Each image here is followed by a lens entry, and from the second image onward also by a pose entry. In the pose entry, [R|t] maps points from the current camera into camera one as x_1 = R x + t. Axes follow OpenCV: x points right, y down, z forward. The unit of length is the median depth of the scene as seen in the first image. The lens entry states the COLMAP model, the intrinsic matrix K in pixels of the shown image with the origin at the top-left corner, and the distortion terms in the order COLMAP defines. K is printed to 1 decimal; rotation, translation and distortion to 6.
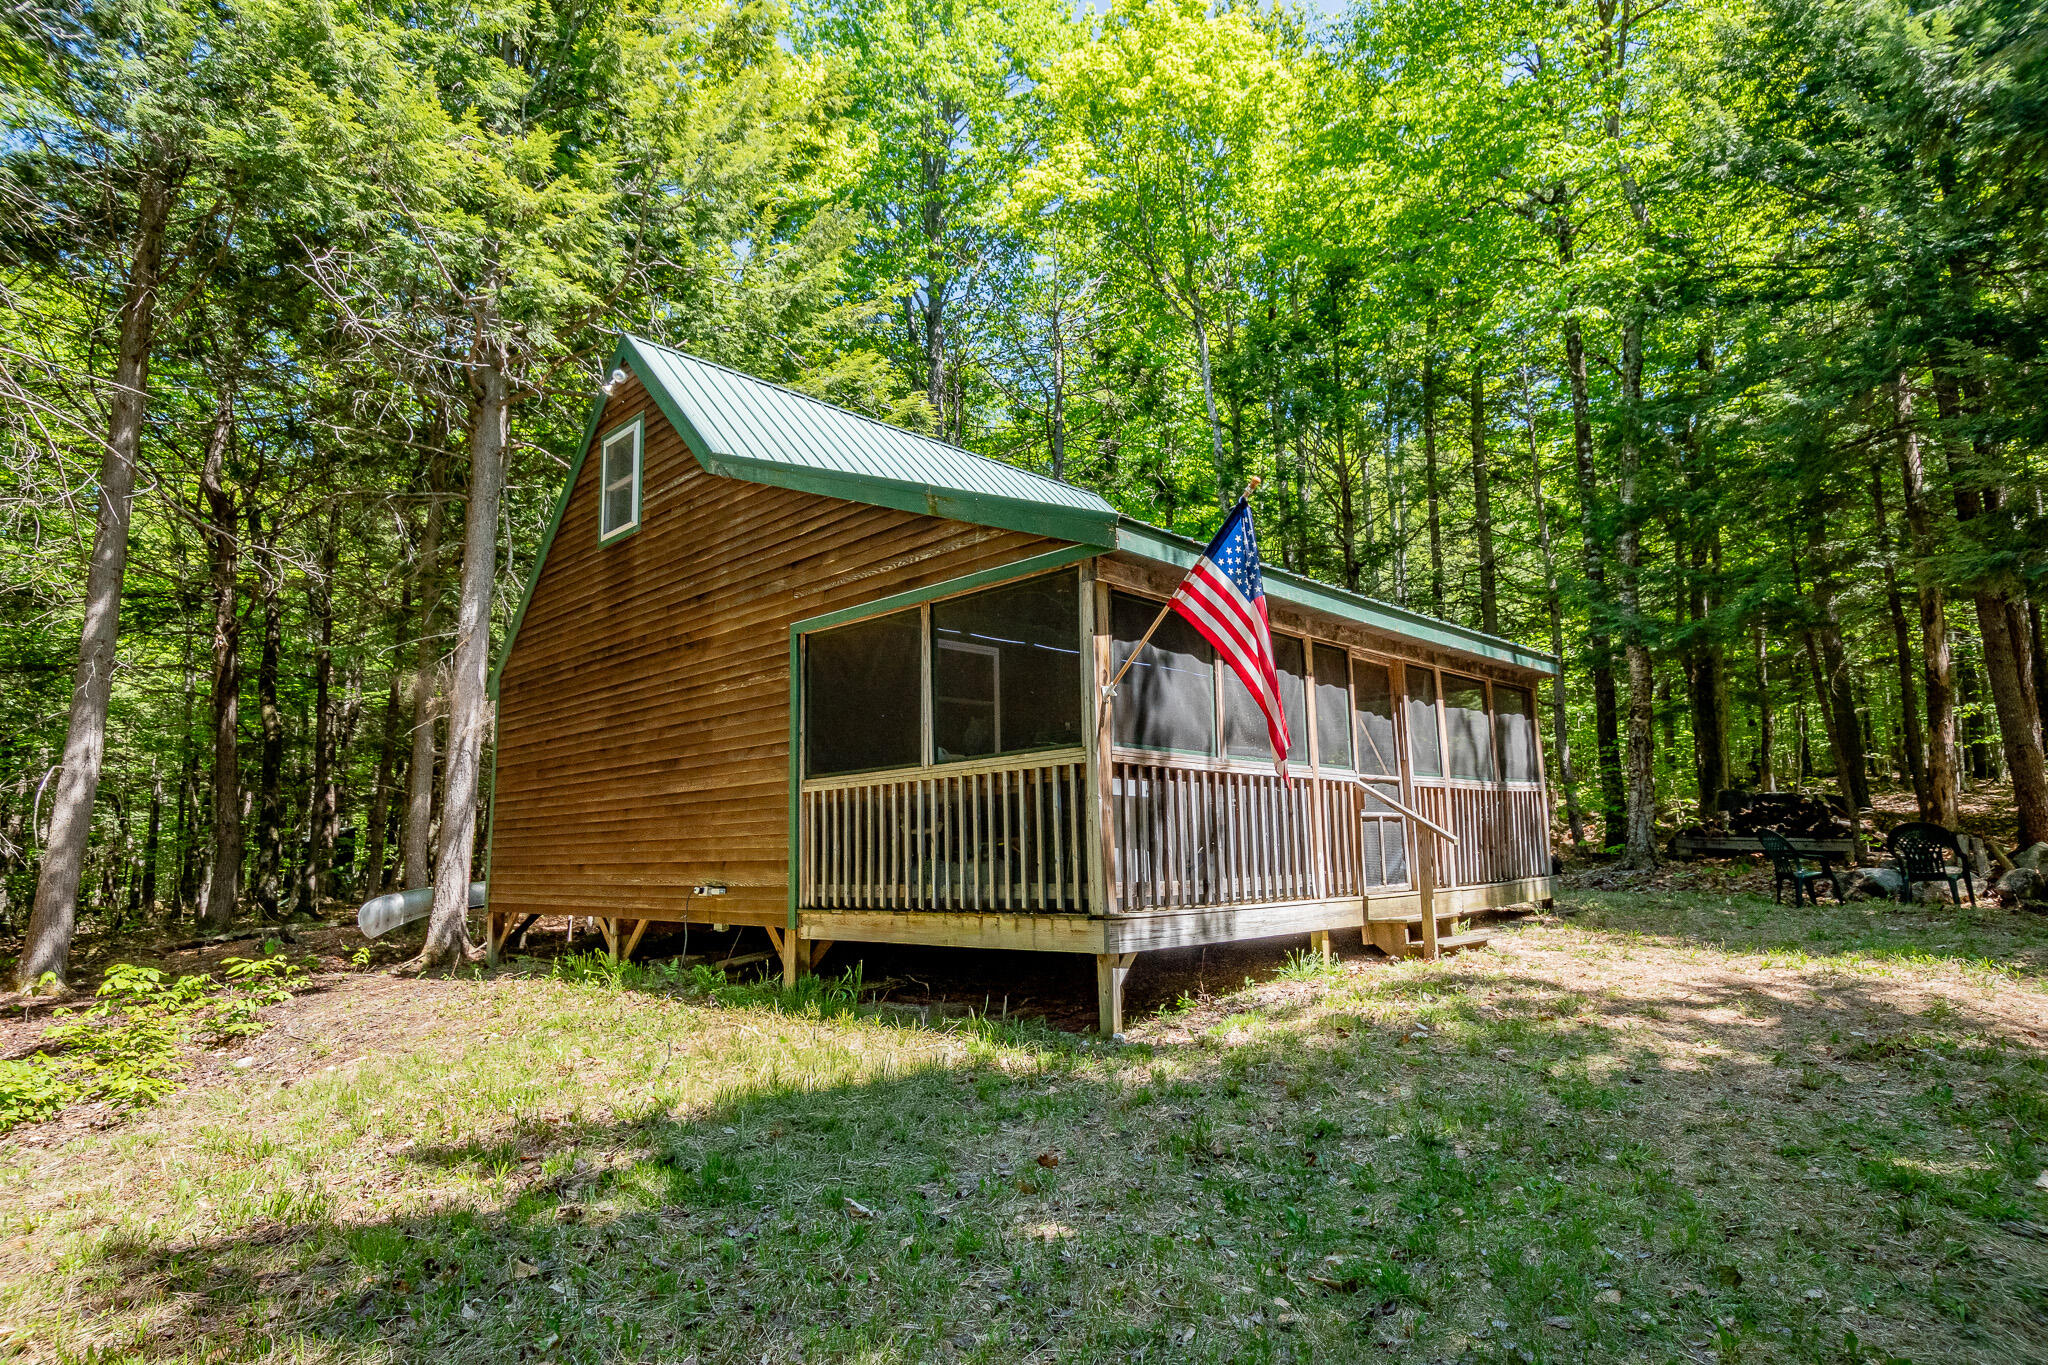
lens RADIAL K [[1077.7, 0, 1023.9], [0, 1077.7, 687.4], [0, 0, 1]] dist [-0.004785, -0.001102]
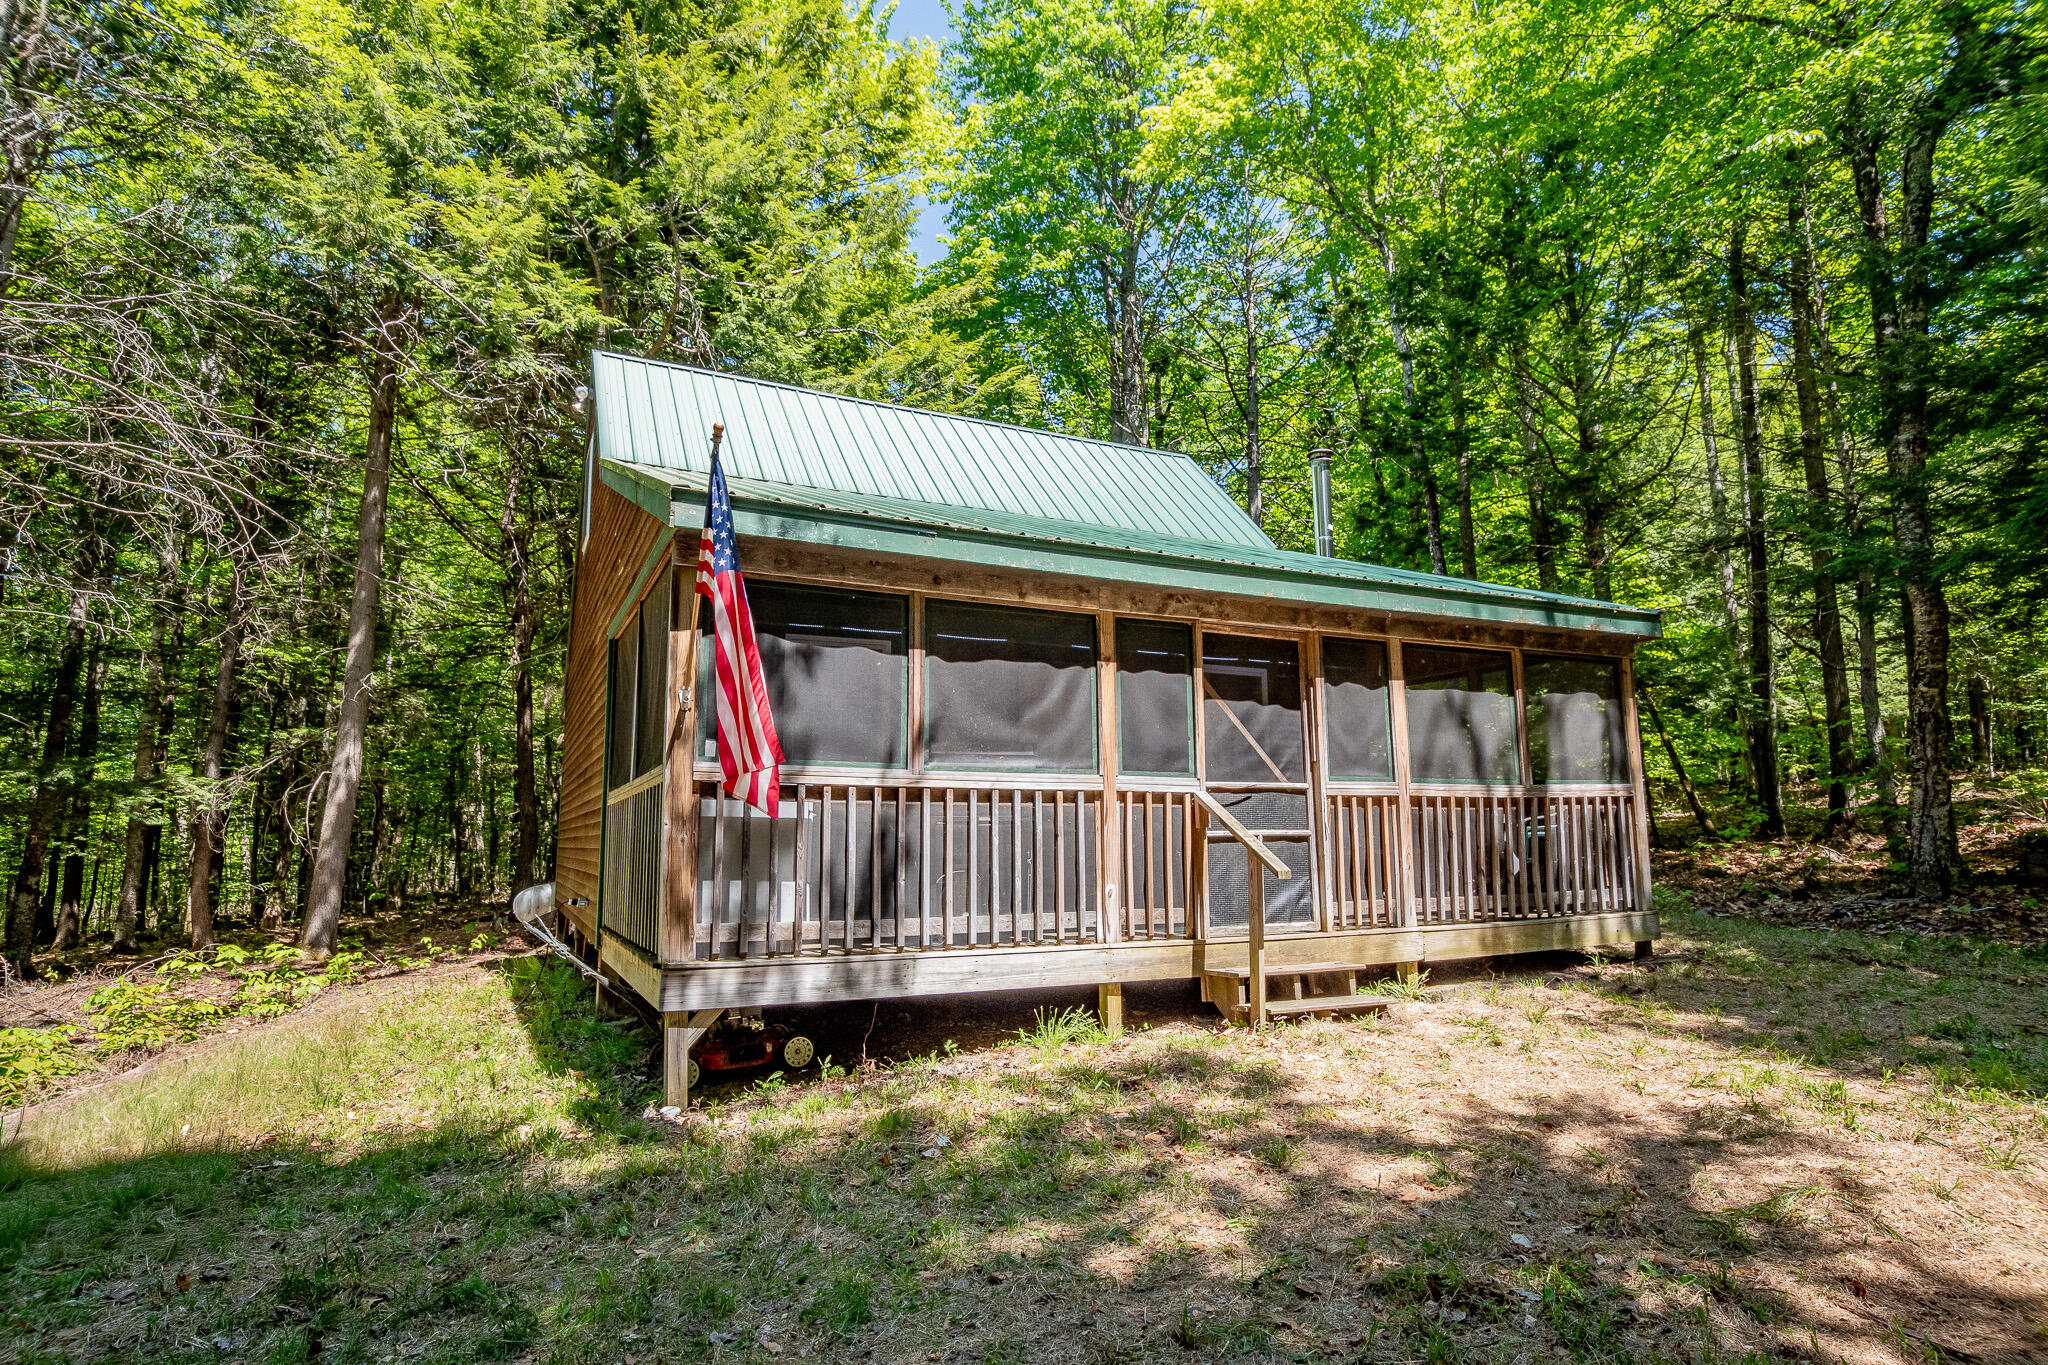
lens RADIAL K [[1077.7, 0, 1023.9], [0, 1077.7, 687.4], [0, 0, 1]] dist [-0.004785, -0.001102]
pose [[0.939660, -0.034974, -0.340316, 0.474009], [0.039658, 0.999190, 0.006816, 0.001197], [0.339802, -0.019901, 0.940286, 0.230771]]
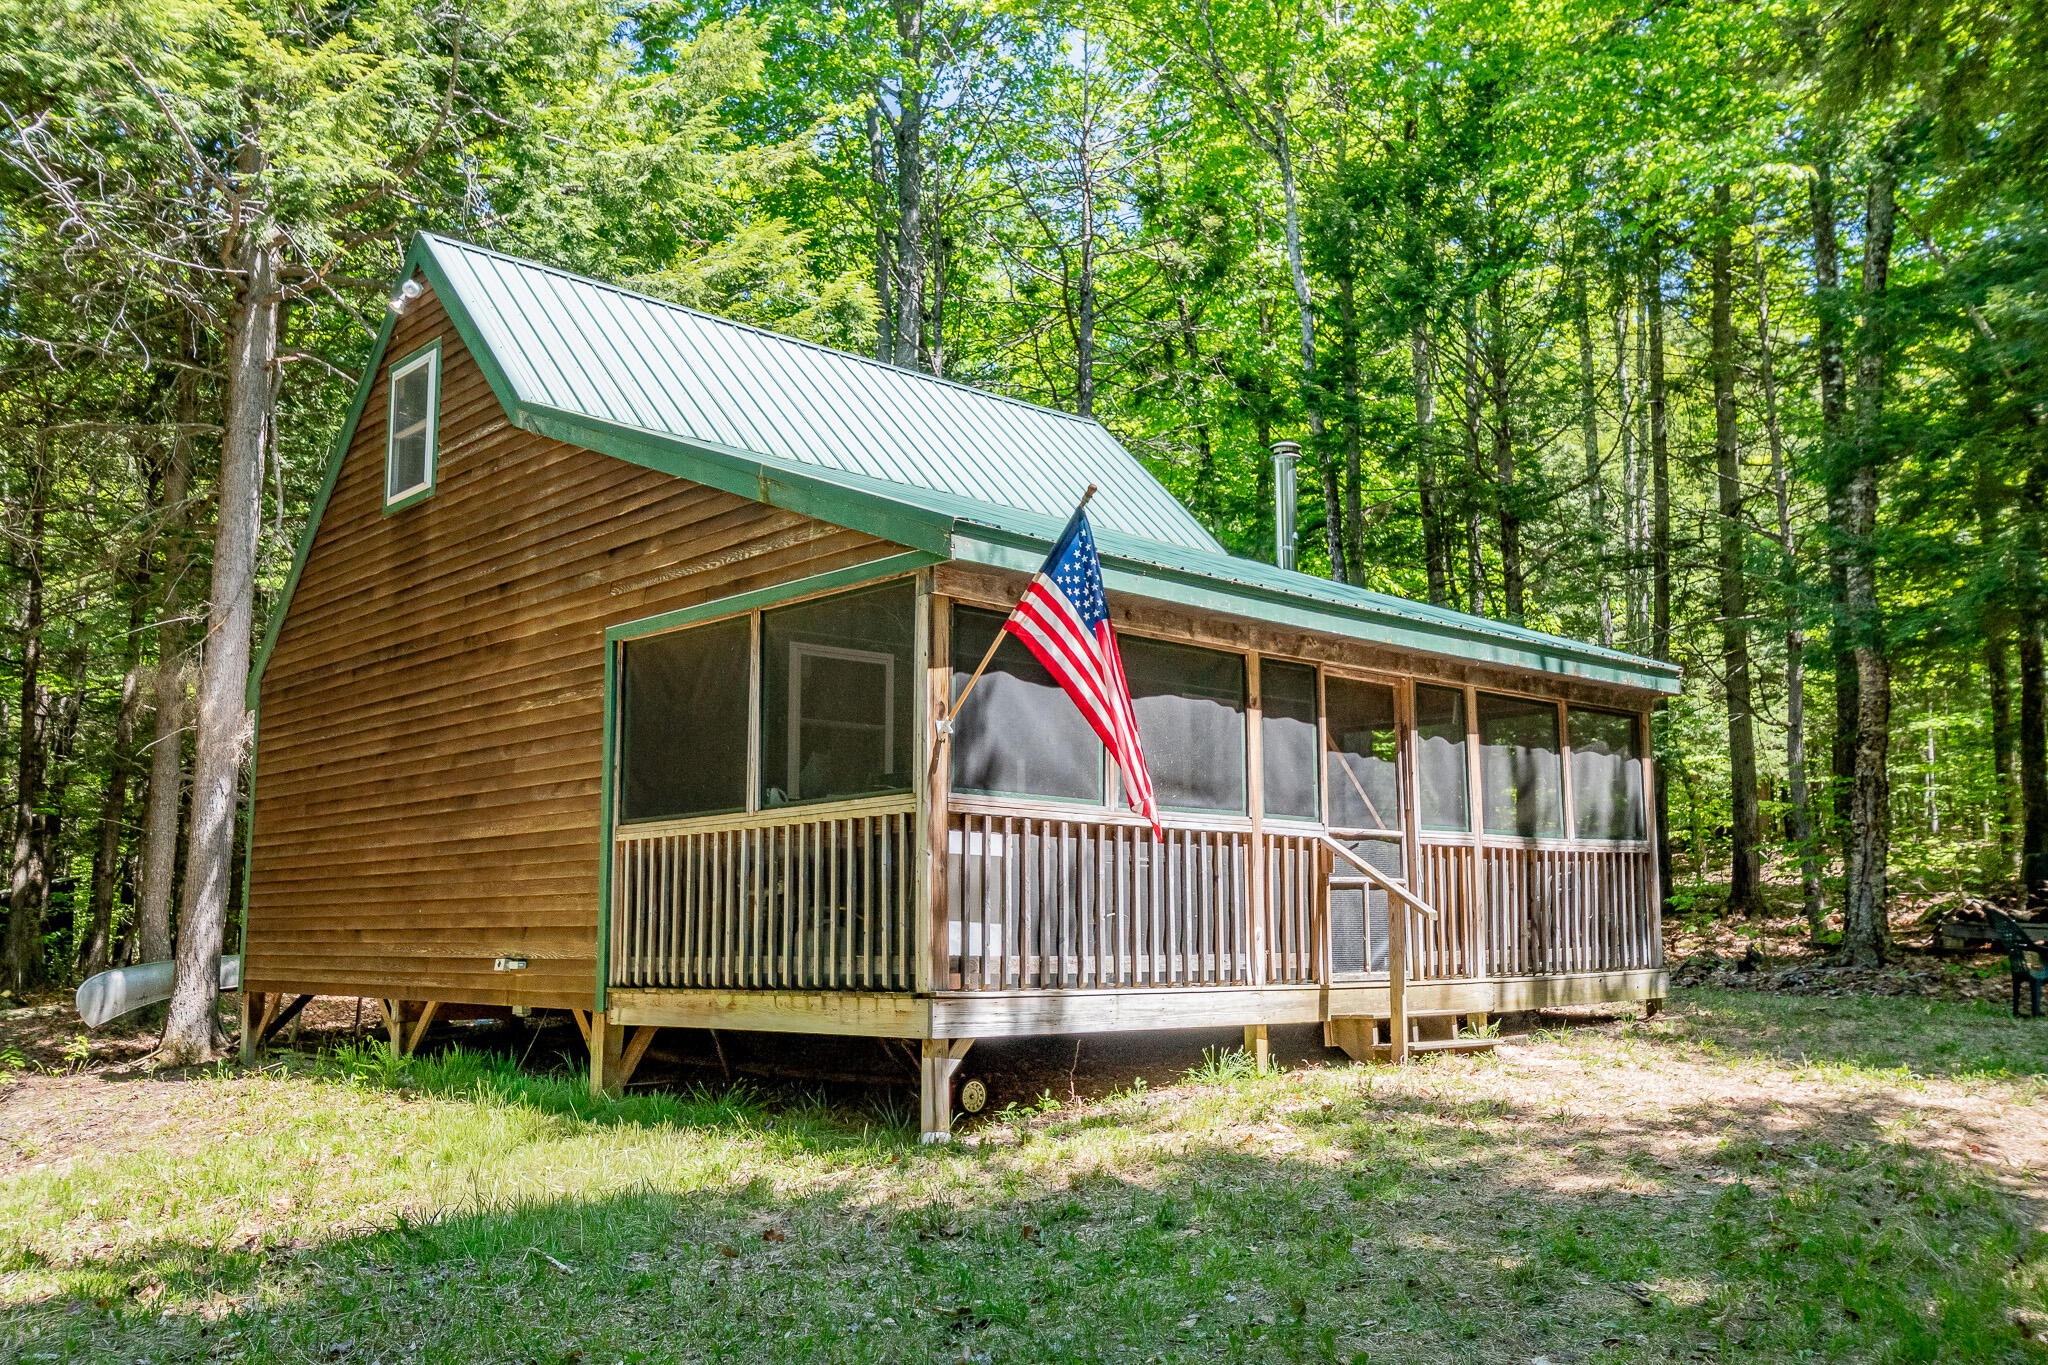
lens RADIAL K [[1723.1, 0, 1024.0], [0, 1723.1, 682.5], [0, 0, 1]] dist [-0.002126, -0.014240]
pose [[0.998616, 0.009758, -0.051671, 0.161768], [-0.009400, 0.999930, 0.007158, -0.032073], [0.051737, -0.006662, 0.998639, -0.257030]]
